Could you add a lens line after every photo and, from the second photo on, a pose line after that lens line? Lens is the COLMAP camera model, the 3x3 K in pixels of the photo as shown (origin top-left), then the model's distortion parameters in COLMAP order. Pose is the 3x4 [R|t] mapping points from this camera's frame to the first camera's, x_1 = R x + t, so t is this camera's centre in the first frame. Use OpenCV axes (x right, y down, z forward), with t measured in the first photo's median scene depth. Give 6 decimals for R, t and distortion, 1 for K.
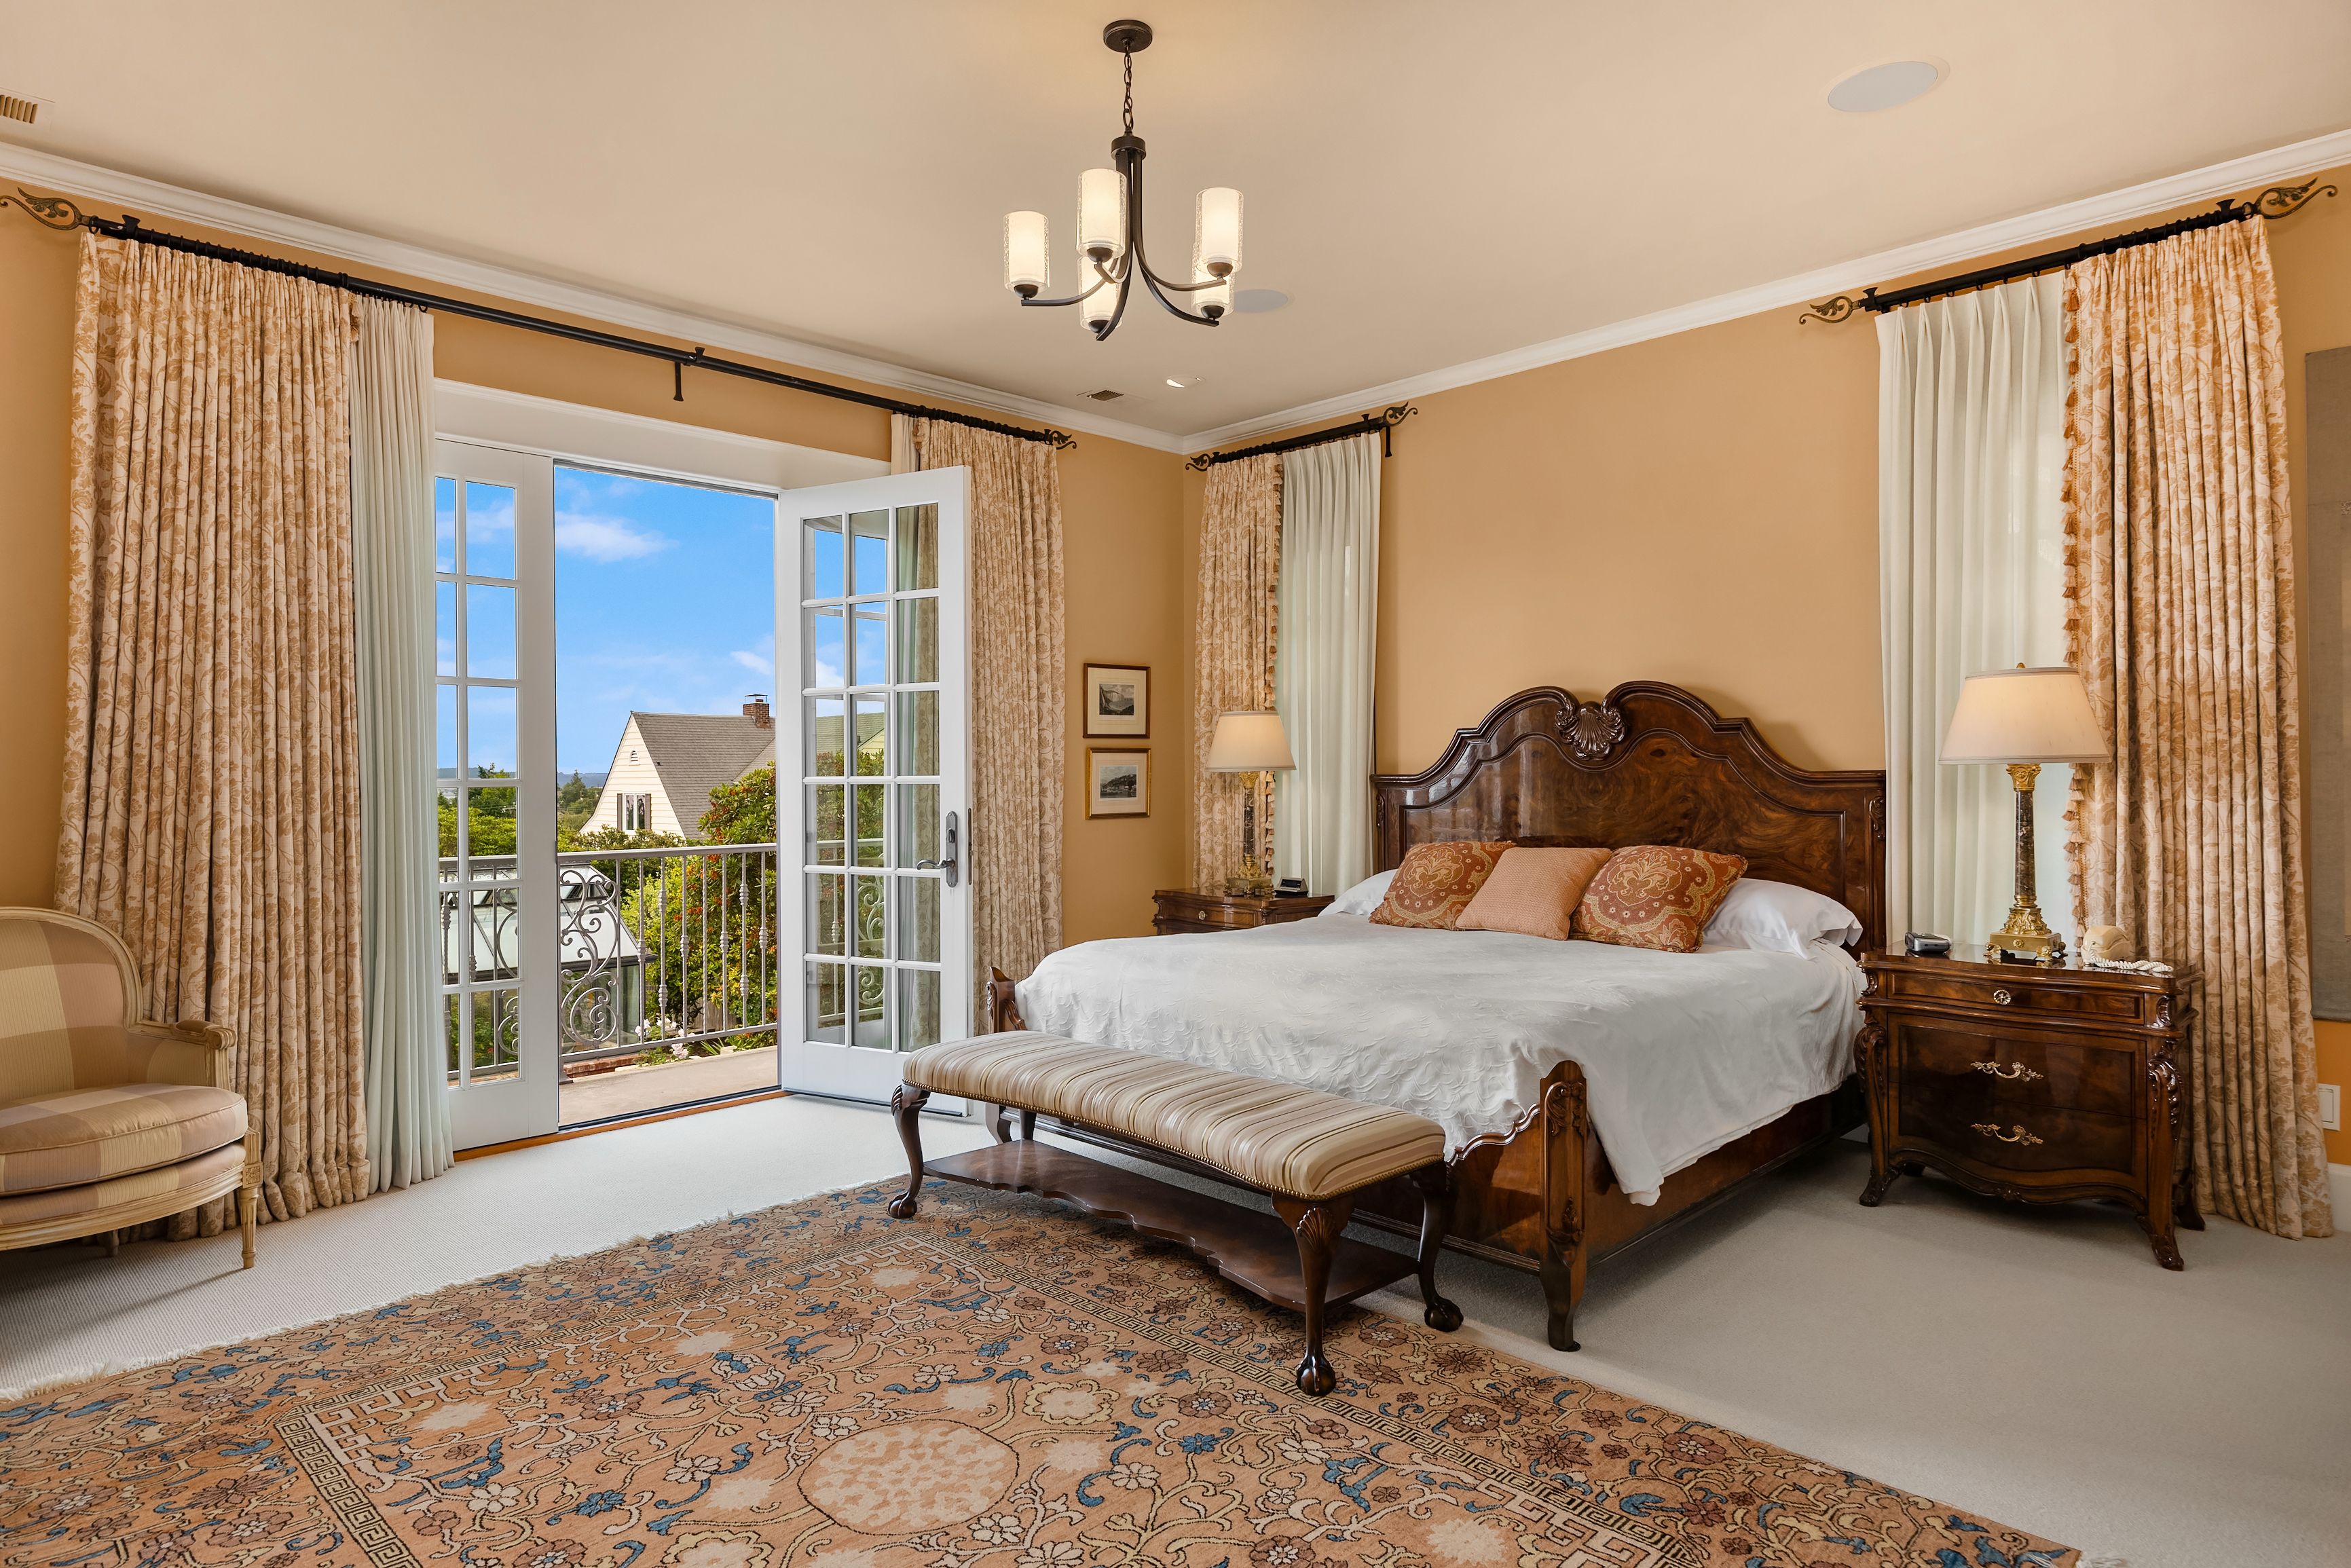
lens RADIAL K [[1342.3, 0, 1174.7], [0, 1342.3, 776.1], [0, 0, 1]] dist [-0.001656, -0.000492]
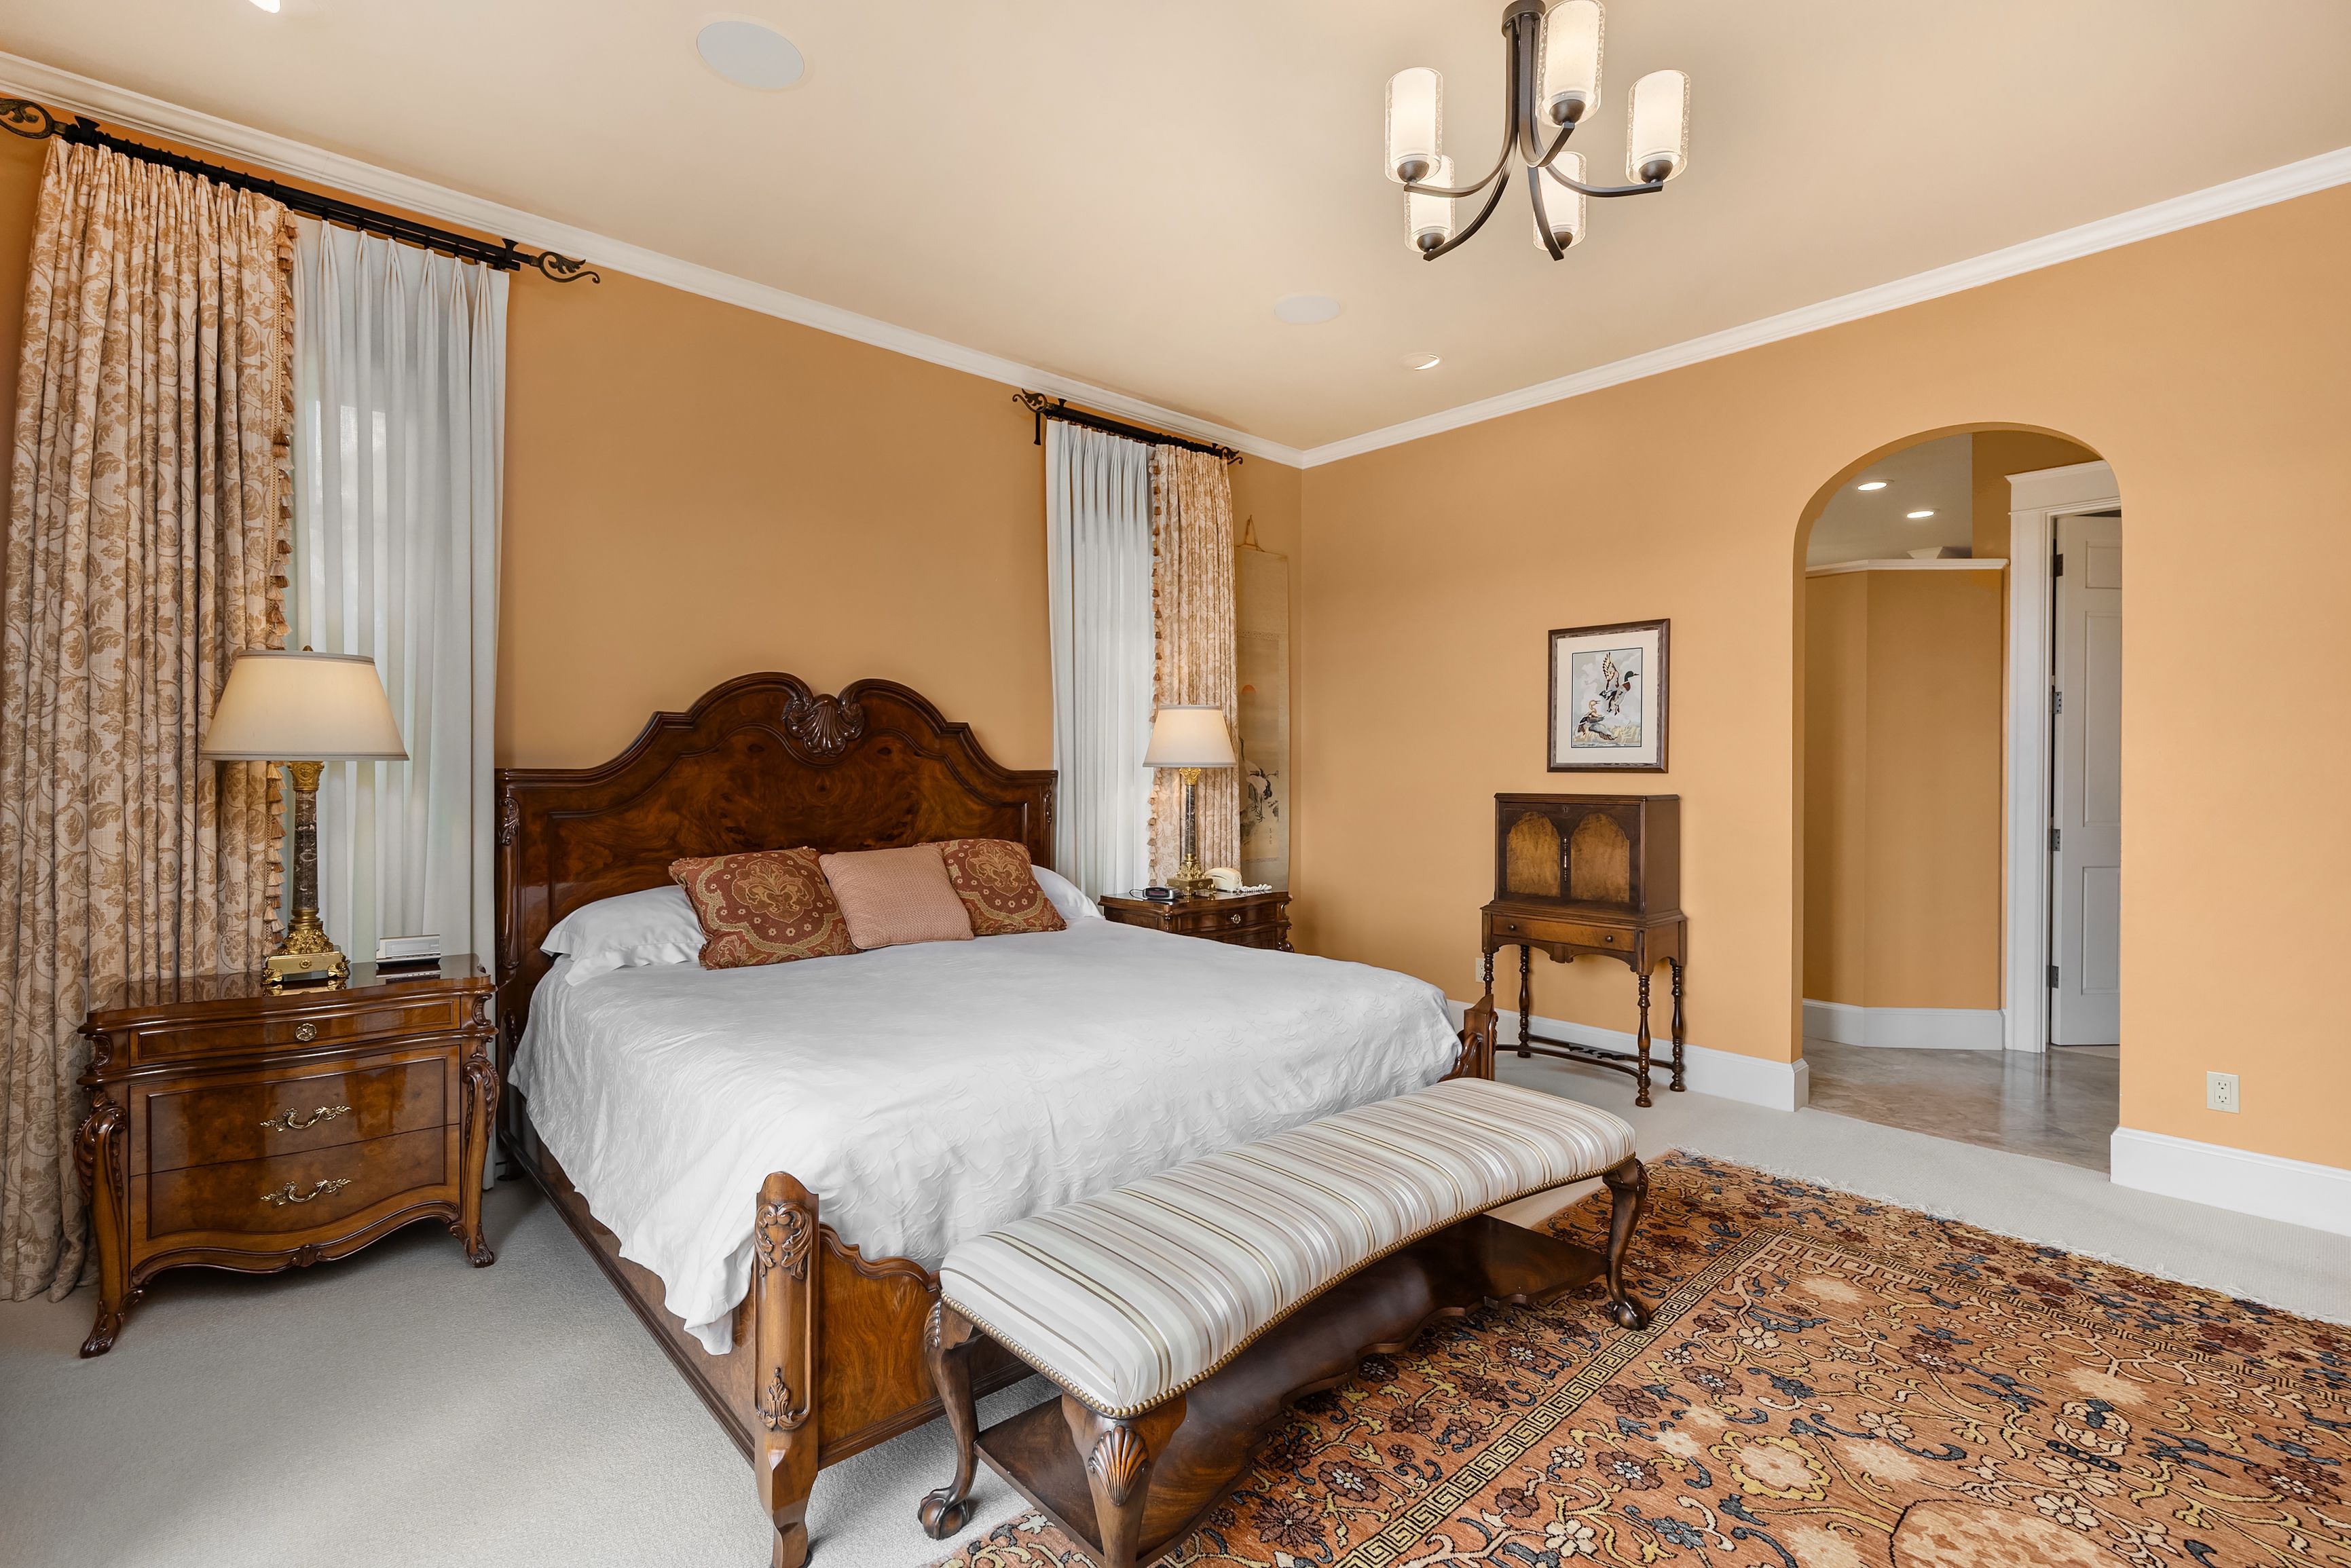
lens RADIAL K [[1055.4, 0, 1174.2], [0, 1055.4, 776.3], [0, 0, 1]] dist [-0.001471, 0.000714]
pose [[0.054185, 0.000236, 0.998531, -0.625227], [-0.003382, 0.999994, -0.000053, 0.001998], [-0.998525, -0.003374, 0.054185, 1.052683]]
